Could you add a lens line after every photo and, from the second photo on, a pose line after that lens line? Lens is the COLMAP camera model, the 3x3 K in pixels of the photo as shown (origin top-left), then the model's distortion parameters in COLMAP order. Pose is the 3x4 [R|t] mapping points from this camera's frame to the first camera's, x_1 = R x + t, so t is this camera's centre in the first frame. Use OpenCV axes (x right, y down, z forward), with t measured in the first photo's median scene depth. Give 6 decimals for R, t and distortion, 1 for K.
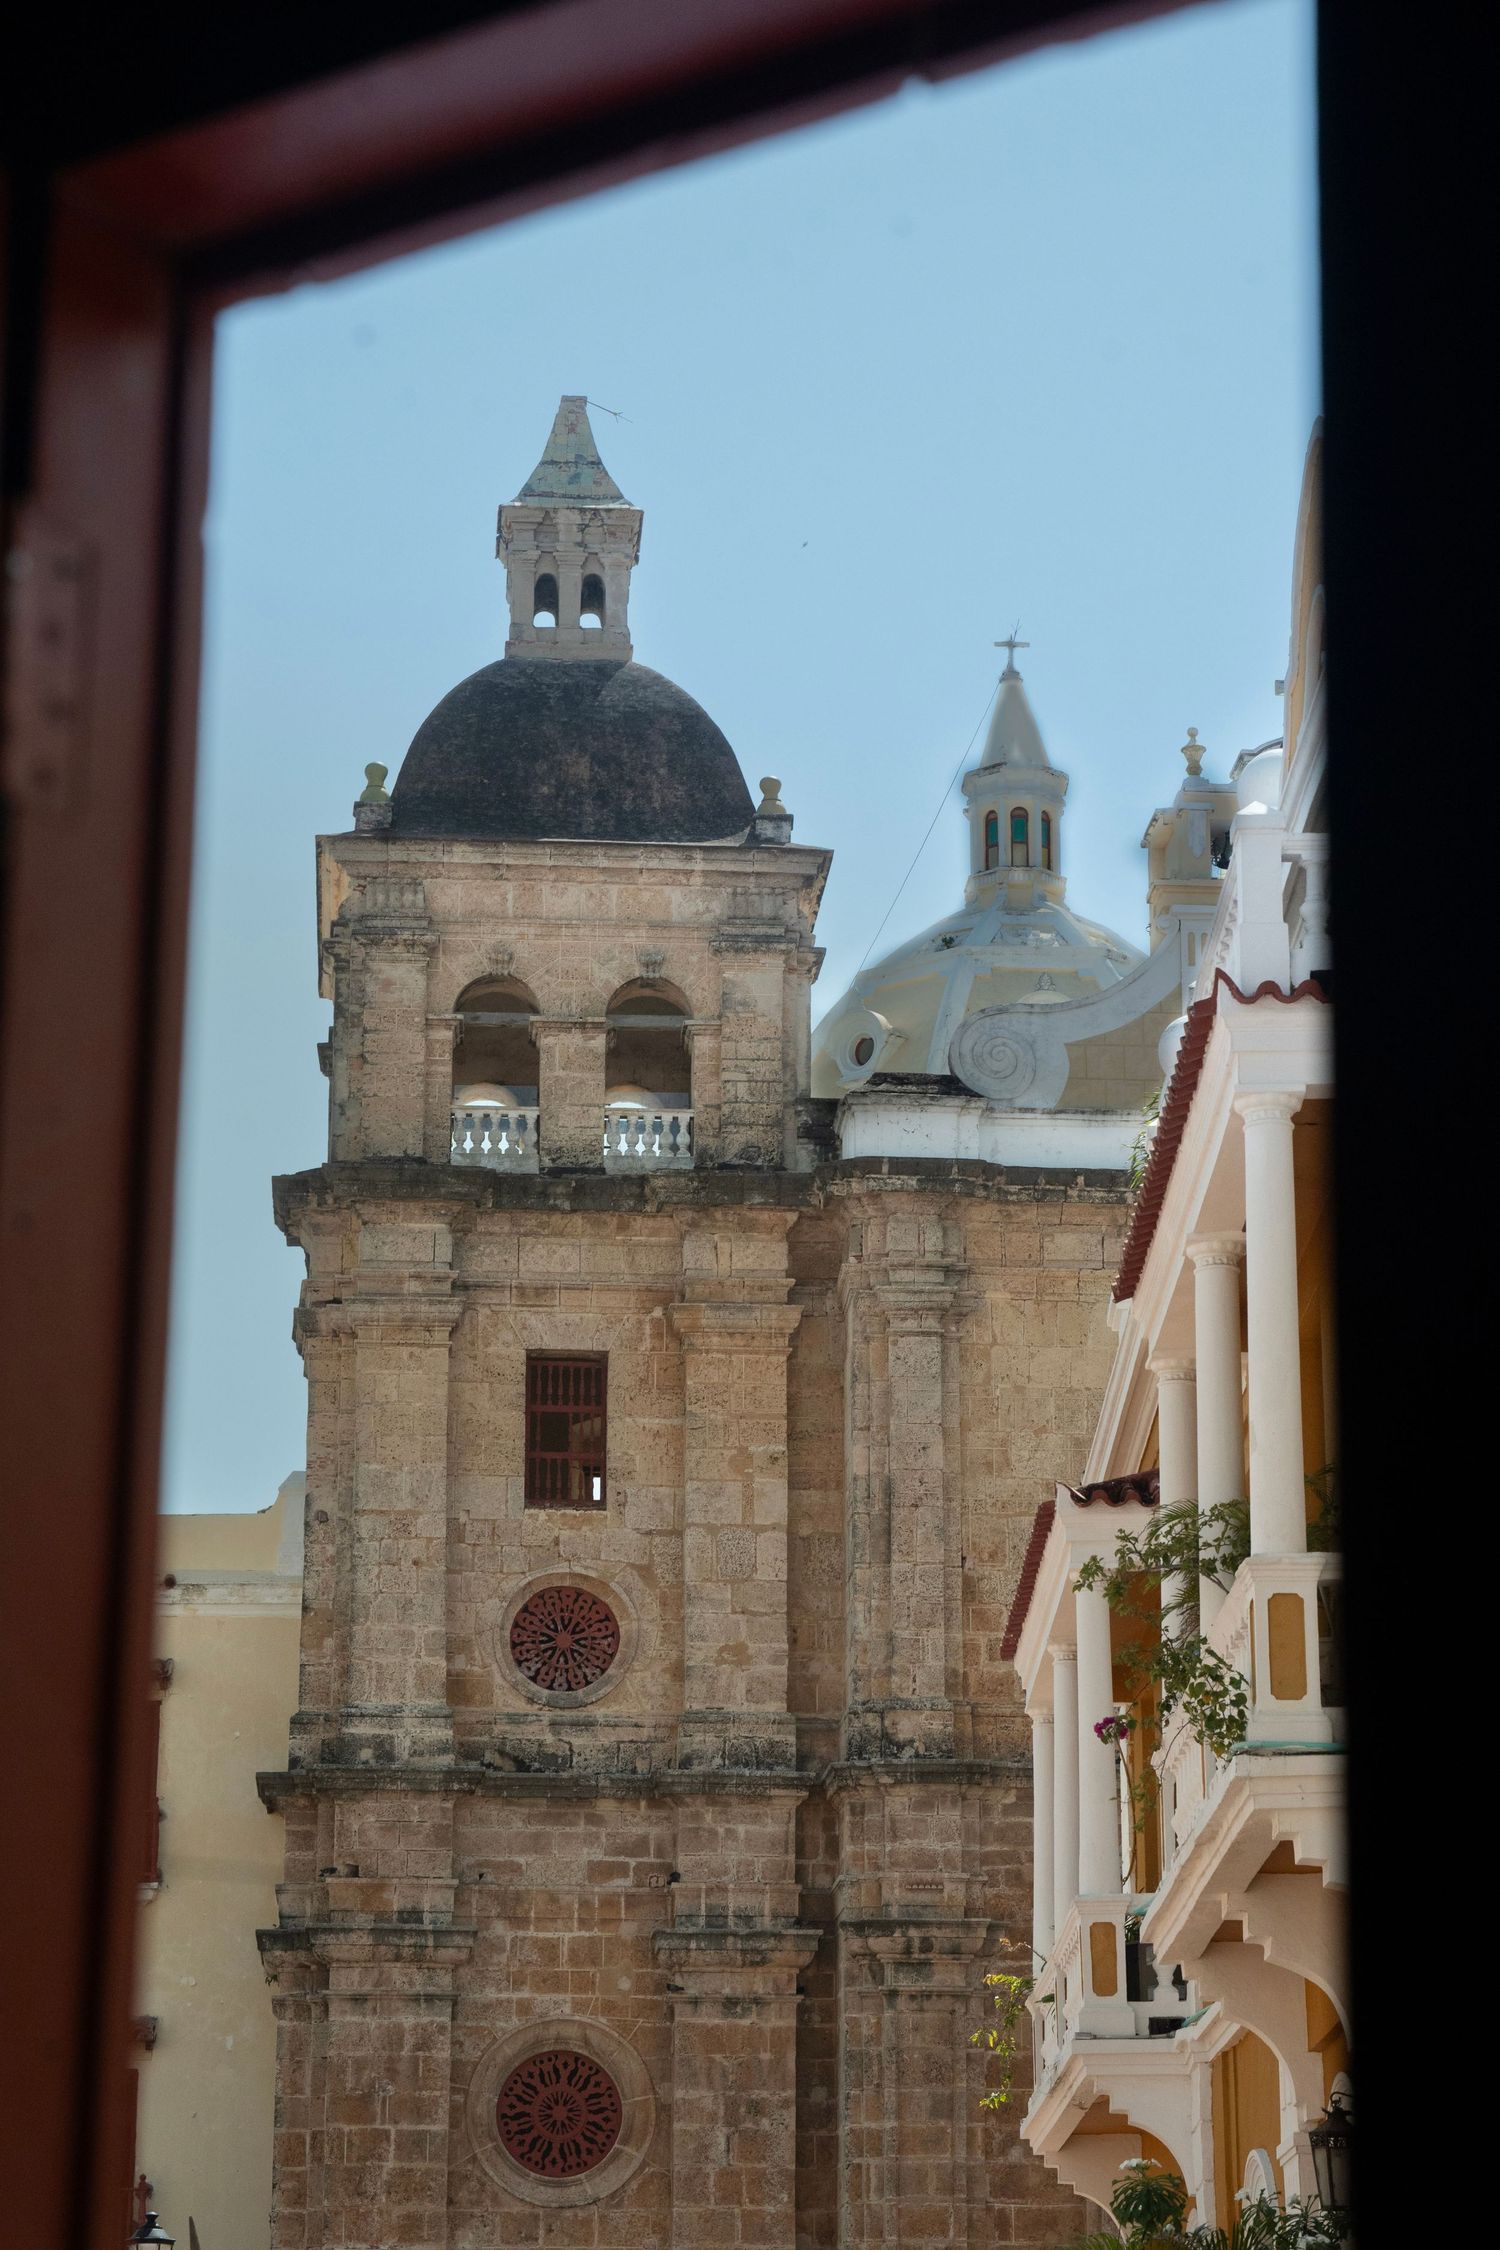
lens RADIAL K [[5163.7, 0, 748.8], [0, 5163.7, 1128.9], [0, 0, 1]] dist [0.070538, 0.000000]
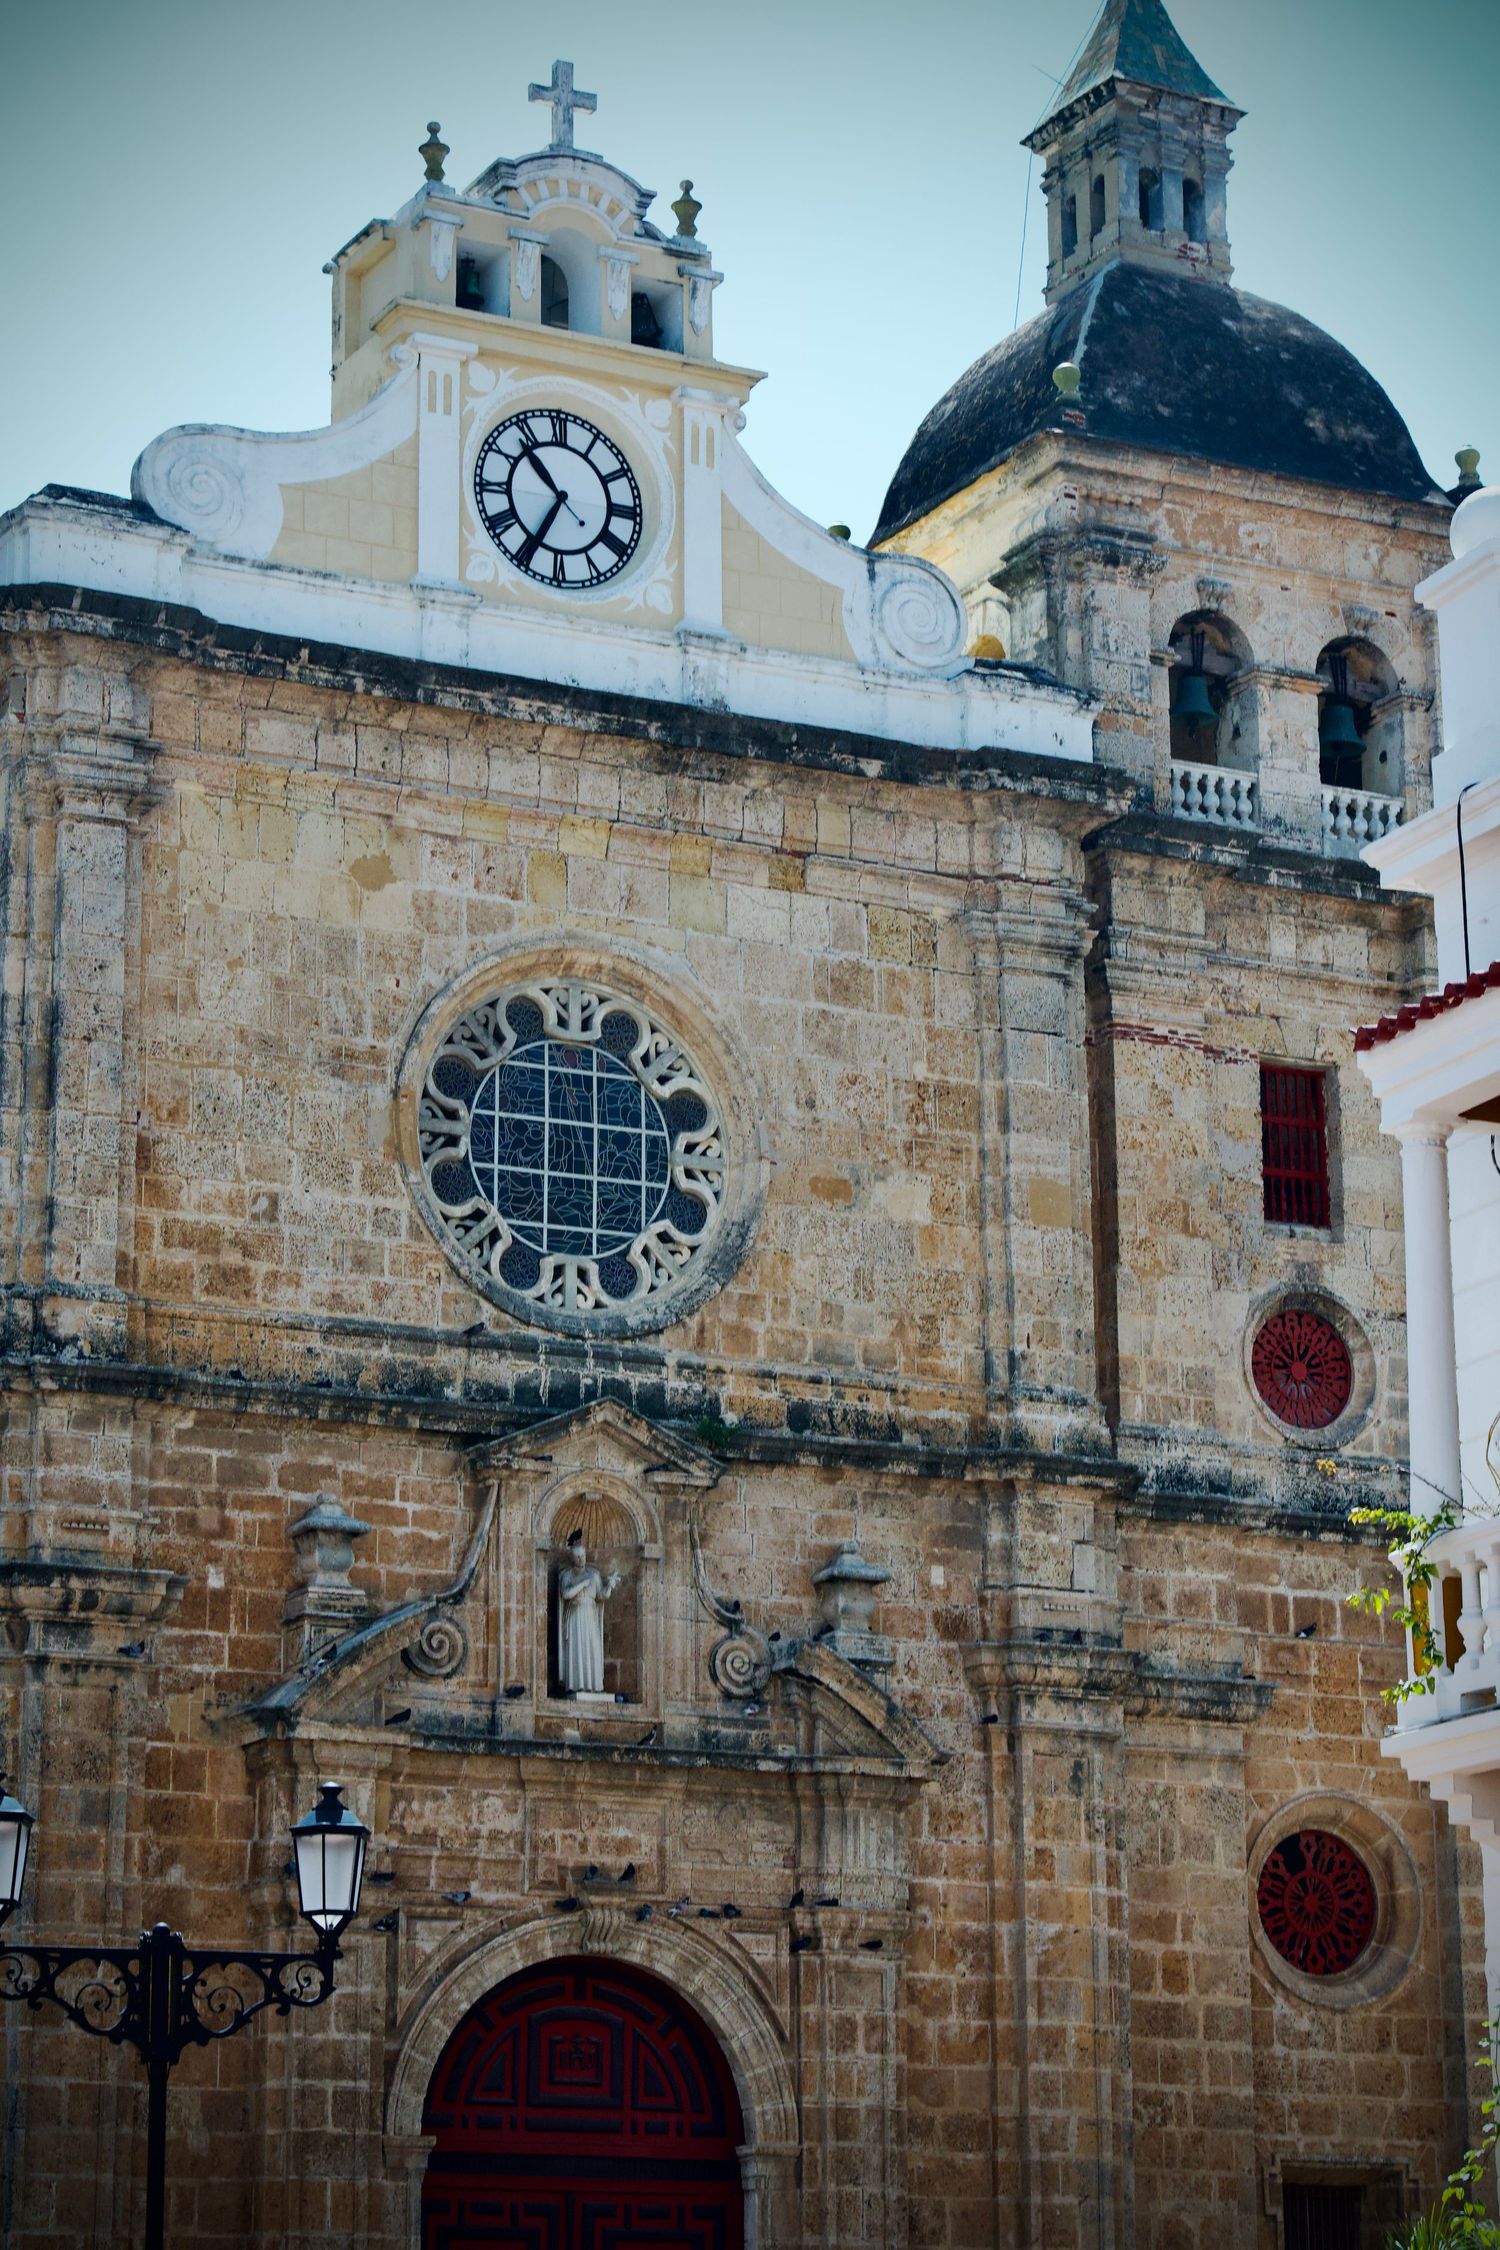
lens RADIAL K [[5163.7, 0, 750.4], [0, 5163.7, 1118.9], [0, 0, 1]] dist [0.070538, 0.000000]
pose [[0.920975, 0.095076, 0.377843, -0.167880], [-0.104650, 0.994497, 0.004836, 0.071231], [-0.375304, -0.043995, 0.925857, 0.251205]]
